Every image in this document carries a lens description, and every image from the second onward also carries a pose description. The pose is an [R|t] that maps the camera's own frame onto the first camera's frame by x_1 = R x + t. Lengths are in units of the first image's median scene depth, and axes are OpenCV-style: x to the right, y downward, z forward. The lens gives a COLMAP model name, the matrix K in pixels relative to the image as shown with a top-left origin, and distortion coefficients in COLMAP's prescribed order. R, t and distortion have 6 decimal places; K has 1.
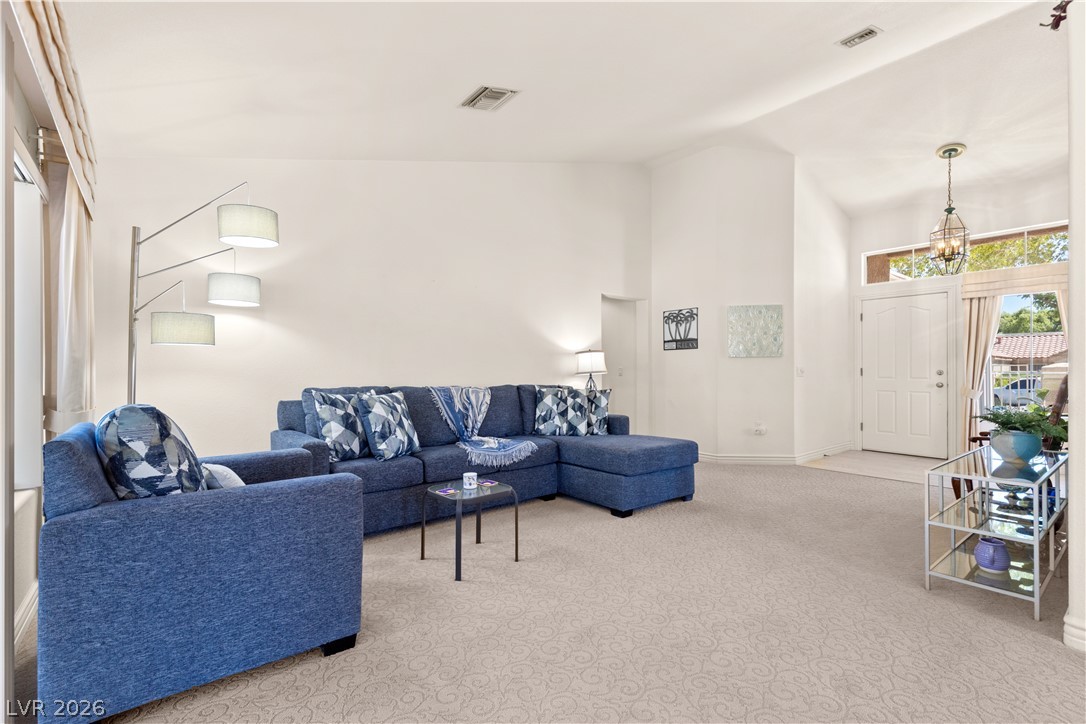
lens RADIAL K [[492.3, 0, 551.9], [0, 492.3, 363.8], [0, 0, 1]] dist [0.009522, -0.002129]
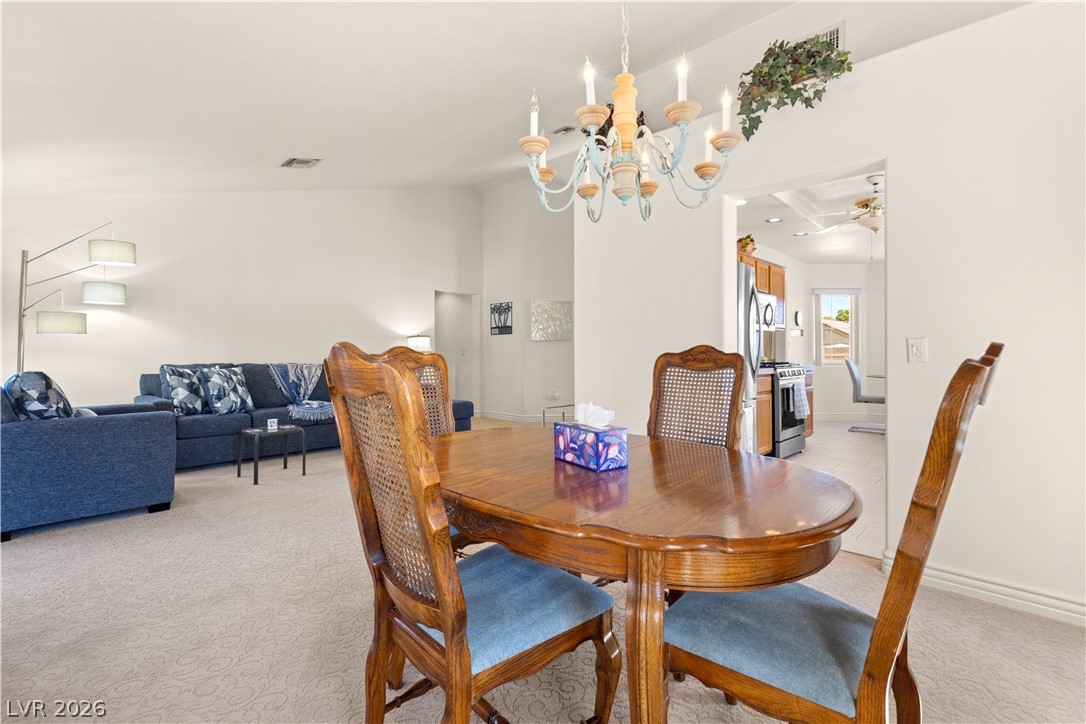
lens RADIAL K [[492.3, 0, 542.9], [0, 492.3, 340.9], [0, 0, 1]] dist [0.009522, -0.002129]
pose [[0.991965, 0.000631, 0.126513, 0.401394], [0.000305, 0.999973, -0.007372, -0.006135], [-0.126514, 0.007352, 0.991938, -0.528590]]
